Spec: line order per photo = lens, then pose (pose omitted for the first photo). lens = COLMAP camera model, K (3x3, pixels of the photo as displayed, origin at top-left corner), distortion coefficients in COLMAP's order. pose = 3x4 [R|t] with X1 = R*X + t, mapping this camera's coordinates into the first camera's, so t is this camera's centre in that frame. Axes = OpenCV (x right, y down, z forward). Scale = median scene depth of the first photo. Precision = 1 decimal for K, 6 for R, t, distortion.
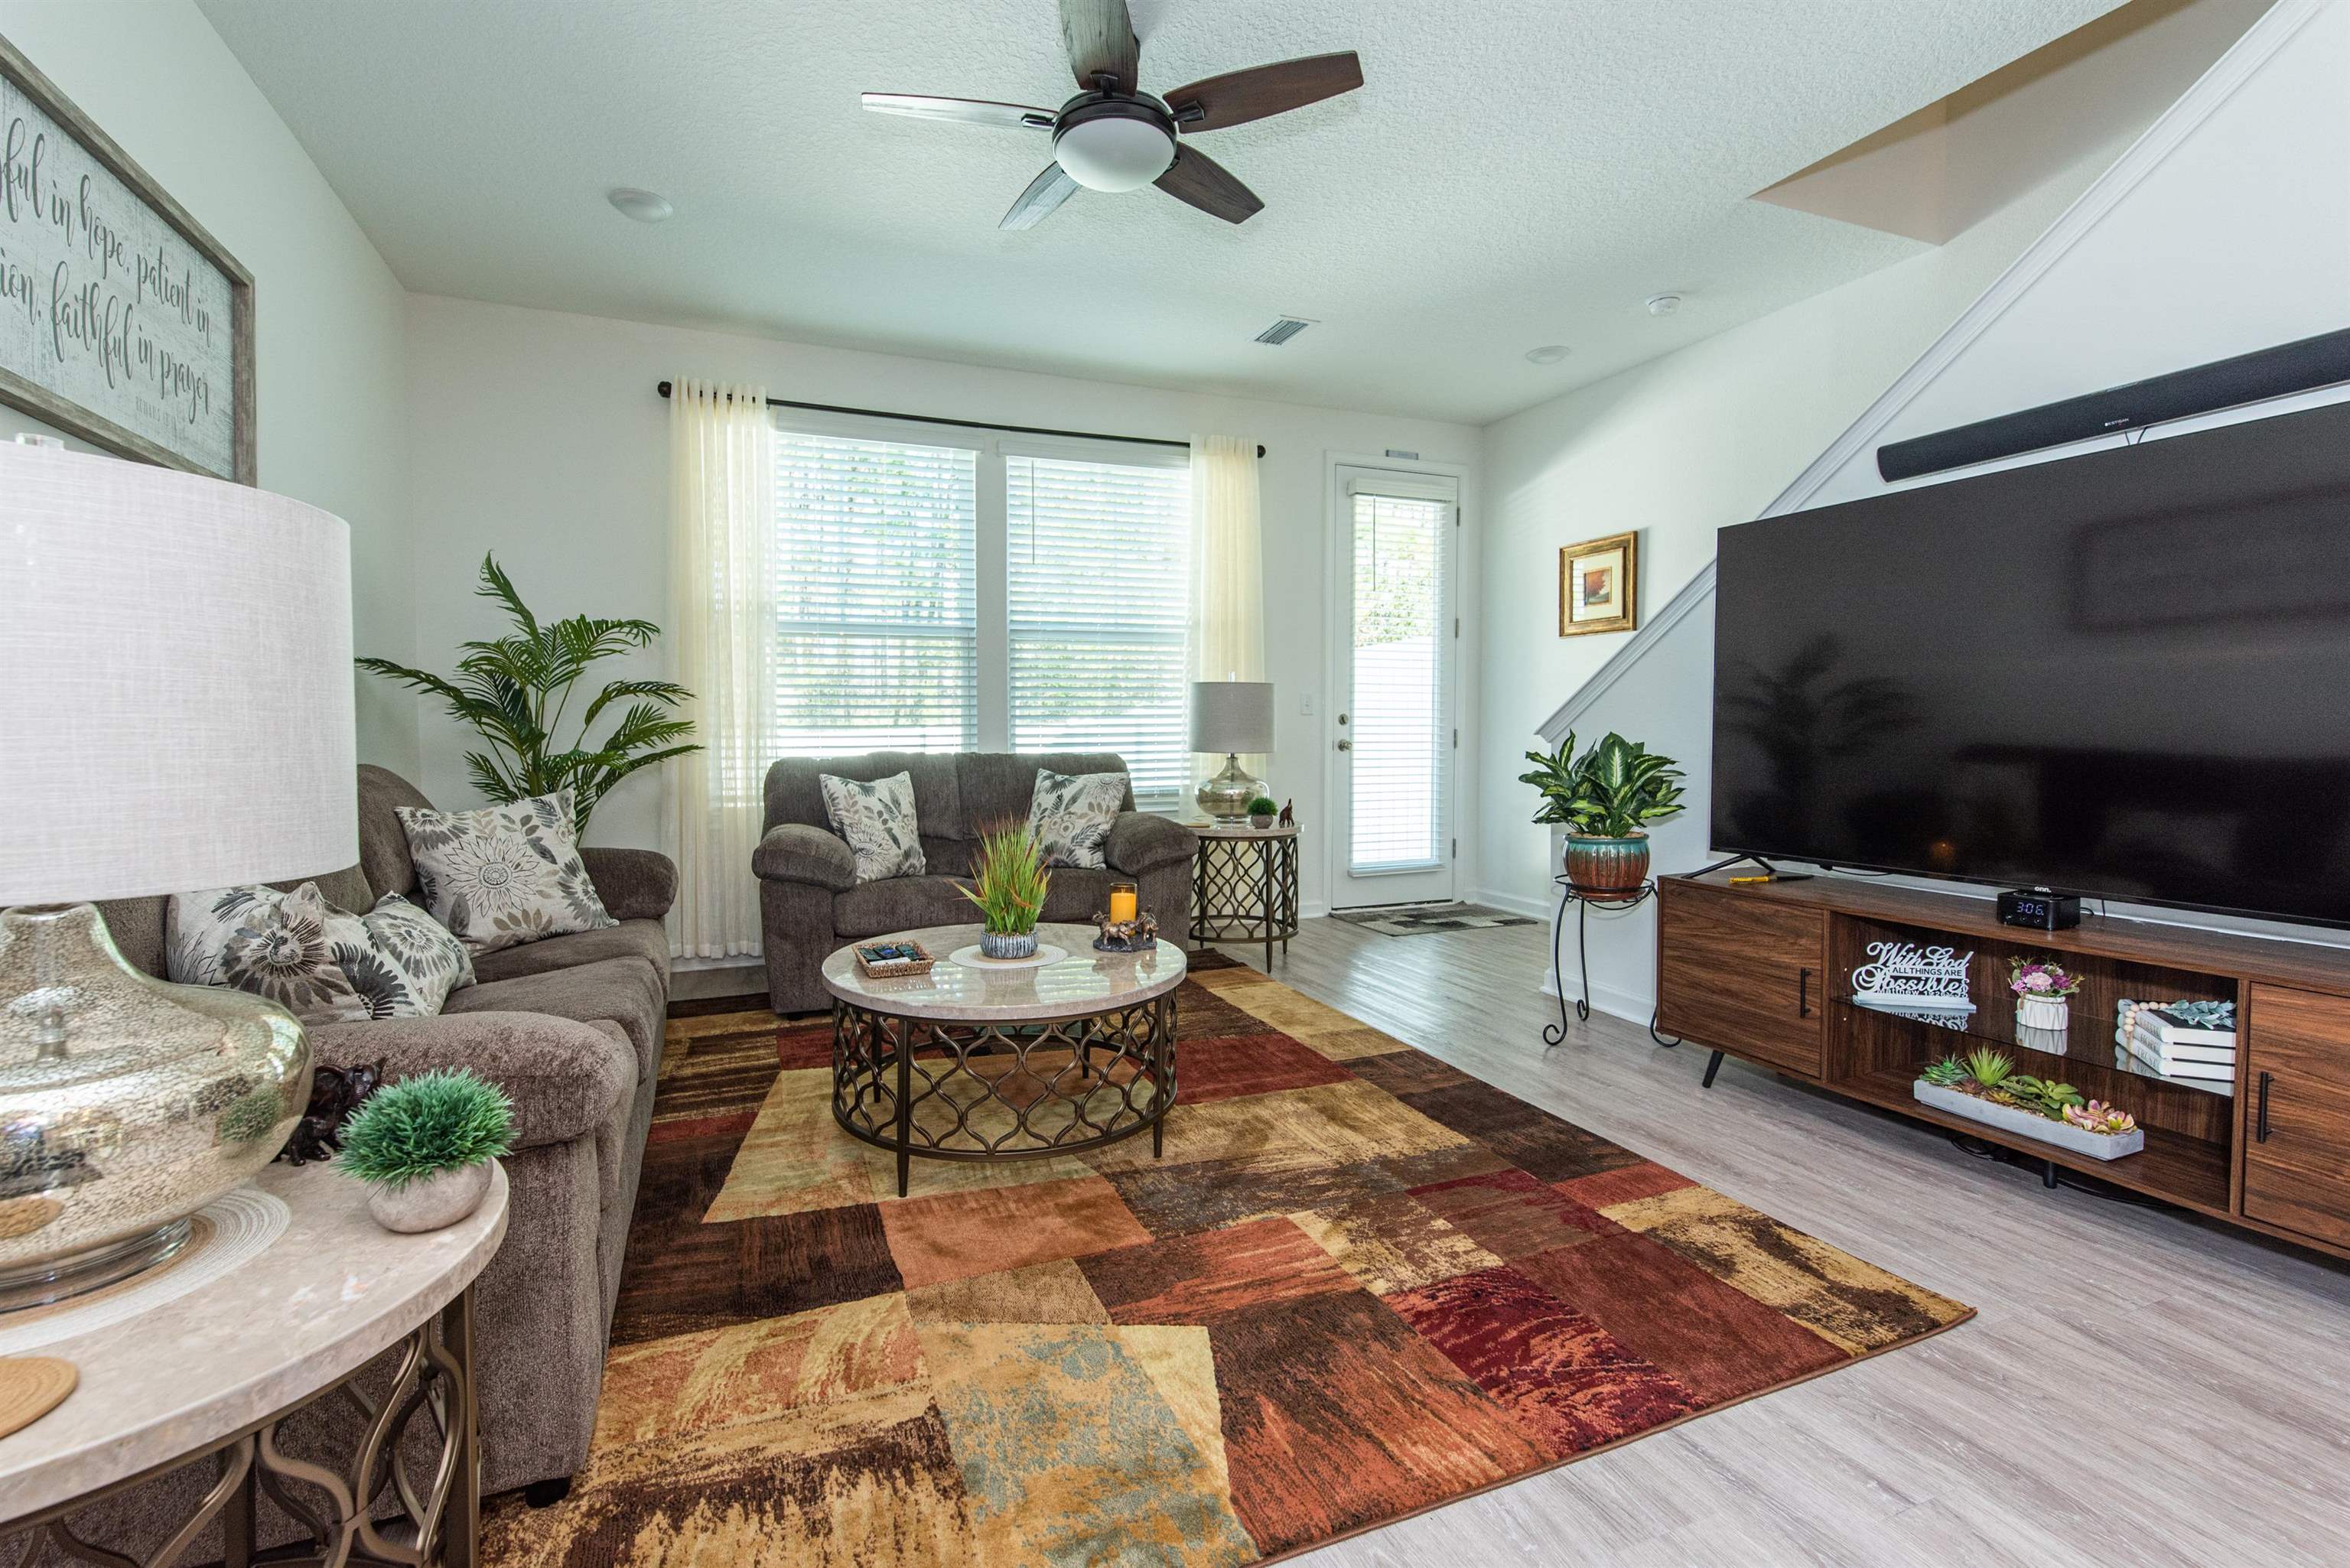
lens RADIAL K [[1026.3, 0, 1159.0], [0, 1026.3, 762.2], [0, 0, 1]] dist [-0.000088, 0.000476]
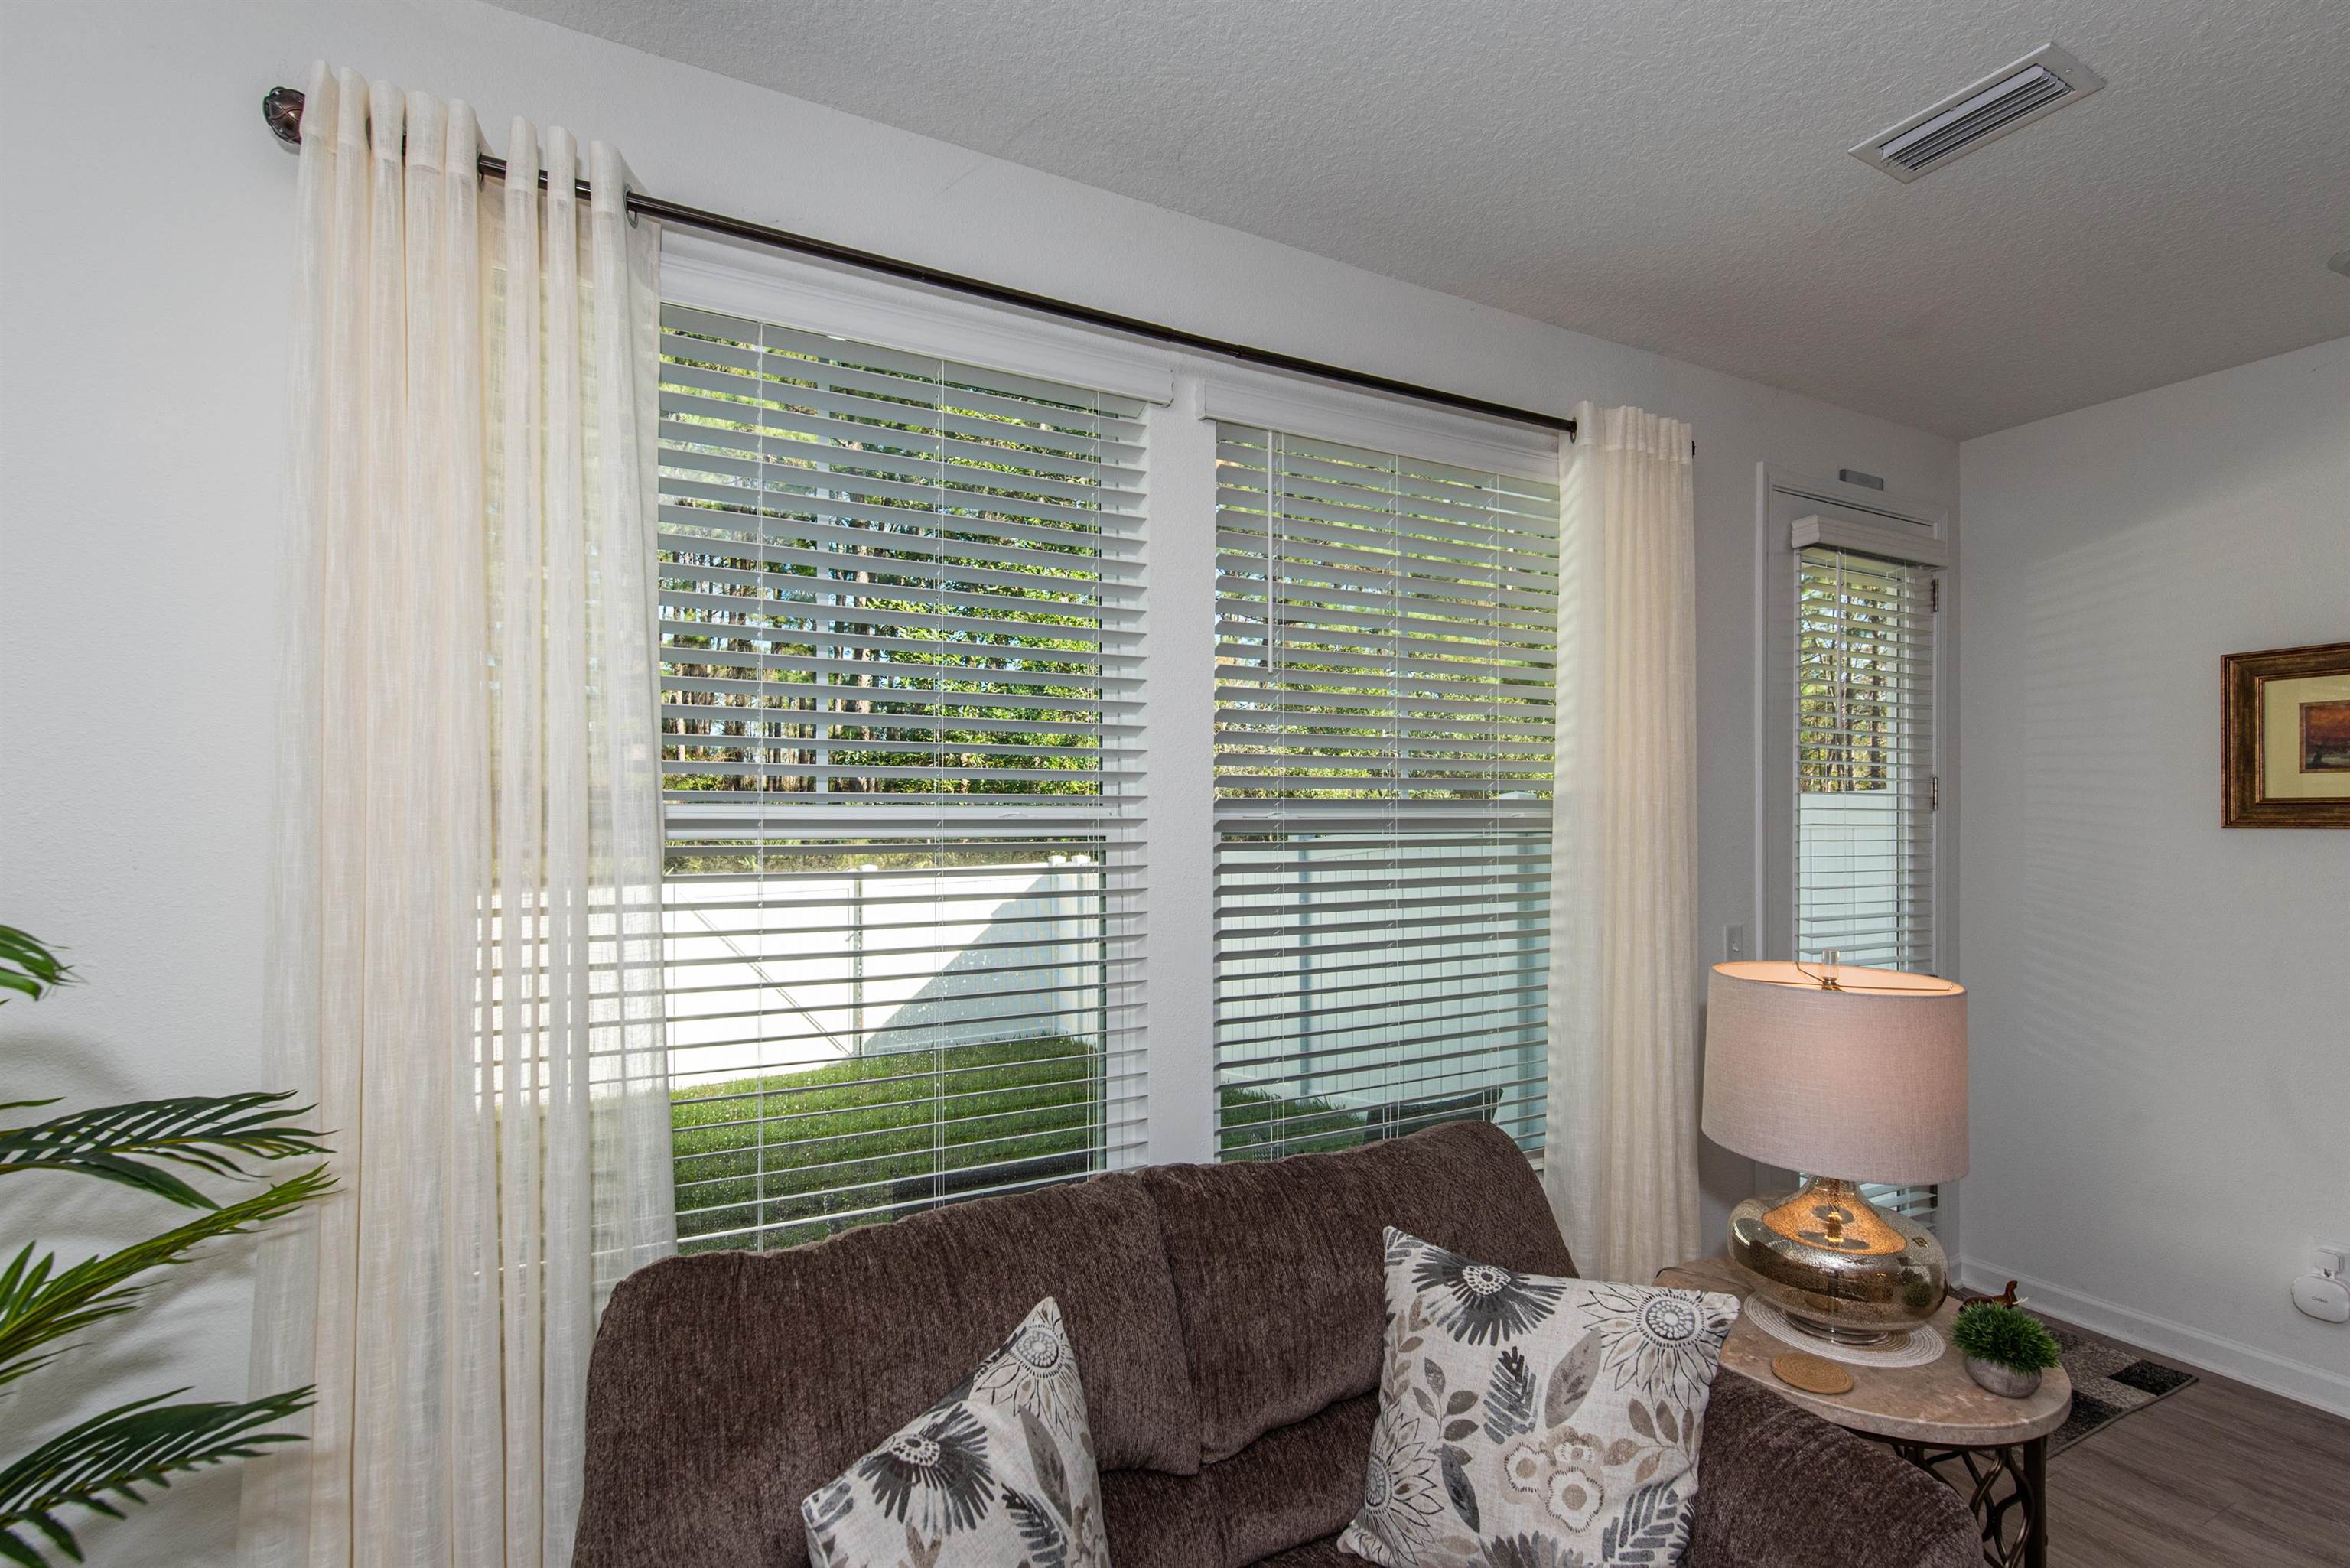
lens RADIAL K [[1026.3, 0, 1193.7], [0, 1026.3, 814.5], [0, 0, 1]] dist [-0.000088, 0.000476]
pose [[0.992306, 0.003034, 0.123771, -0.273674], [-0.000254, 0.999748, -0.022469, -0.158109], [-0.123808, 0.022265, 0.992056, 0.738970]]
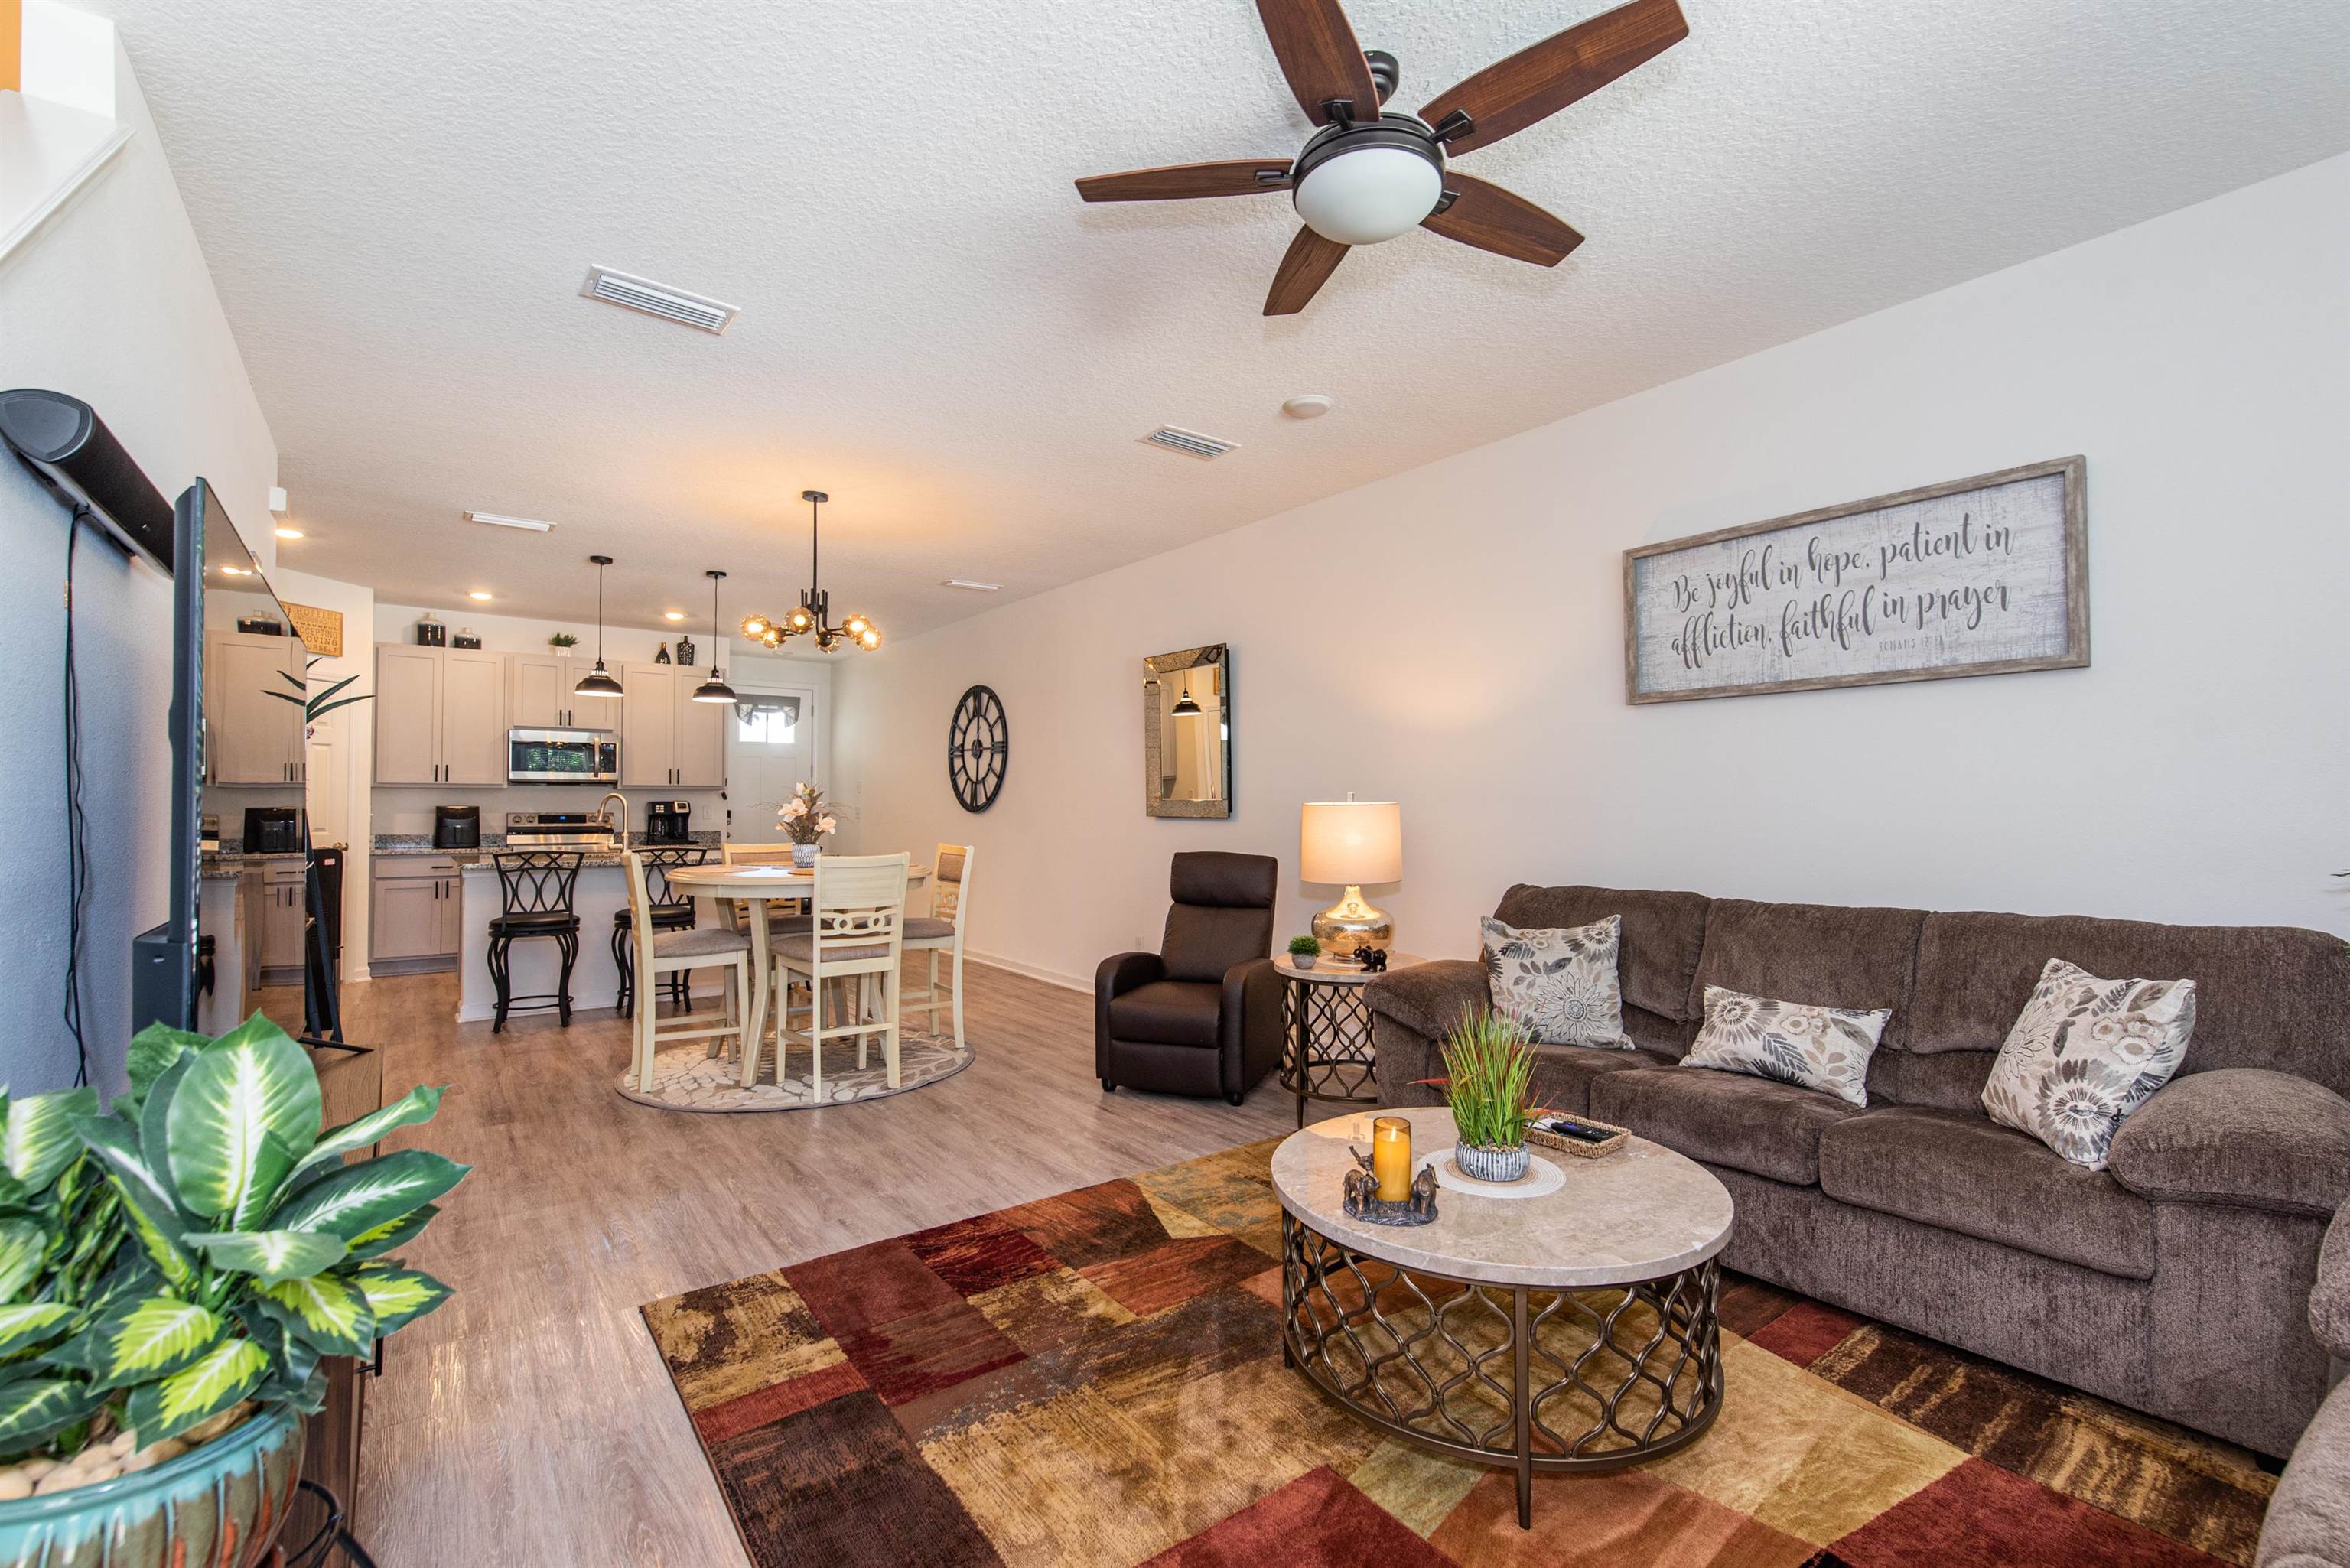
lens RADIAL K [[1026.3, 0, 1186.5], [0, 1026.3, 787.8], [0, 0, 1]] dist [-0.000088, 0.000476]
pose [[-0.966372, -0.001861, -0.257142, 0.206216], [-0.005518, 0.999894, 0.013501, -0.088577], [0.257089, 0.014466, -0.966279, 1.184556]]
